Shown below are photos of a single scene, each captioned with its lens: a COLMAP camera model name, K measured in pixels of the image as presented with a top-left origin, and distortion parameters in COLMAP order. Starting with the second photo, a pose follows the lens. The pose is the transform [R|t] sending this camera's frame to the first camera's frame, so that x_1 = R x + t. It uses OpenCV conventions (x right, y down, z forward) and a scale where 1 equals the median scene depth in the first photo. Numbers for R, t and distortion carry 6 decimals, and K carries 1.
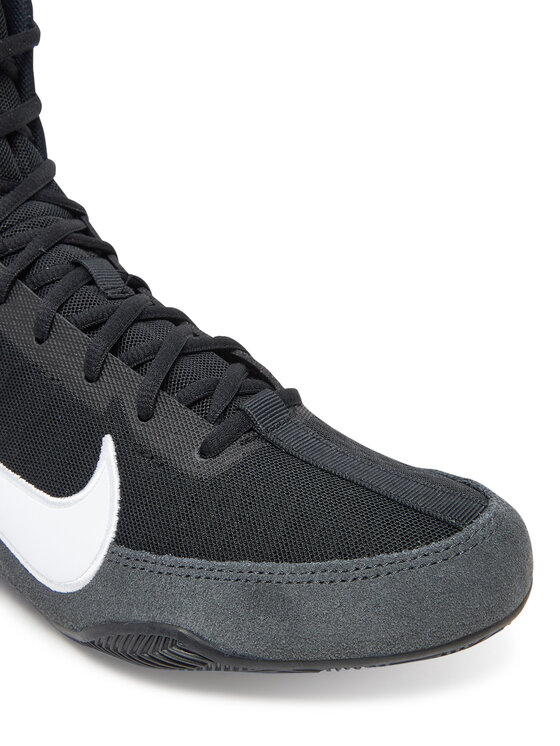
lens RADIAL K [[1332.9, 0, 280.2], [0, 1332.9, 374.0], [0, 0, 1]] dist [-0.126370, 0.000000]
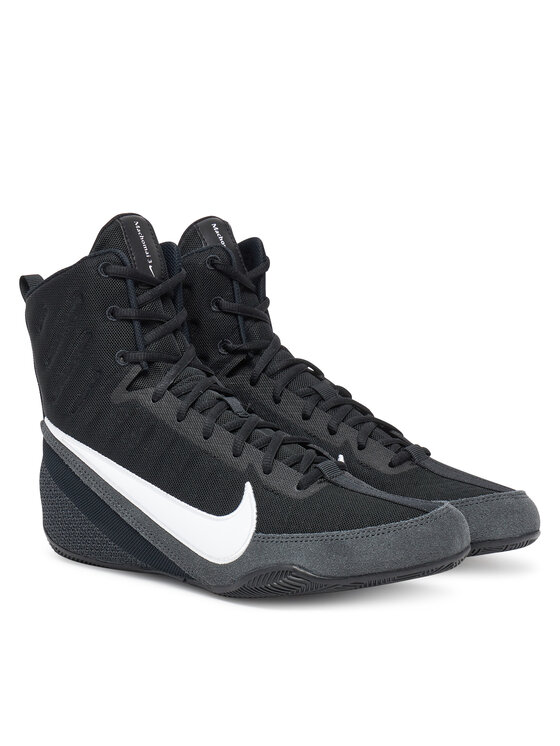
lens RADIAL K [[1507.1, 0, 280.2], [0, 1507.1, 372.6], [0, 0, 1]] dist [-0.556325, 0.000000]
pose [[0.999726, -0.023015, 0.004230, -0.089452], [0.023393, 0.987515, -0.155776, 0.232412], [-0.000592, 0.155832, 0.987783, -1.189047]]
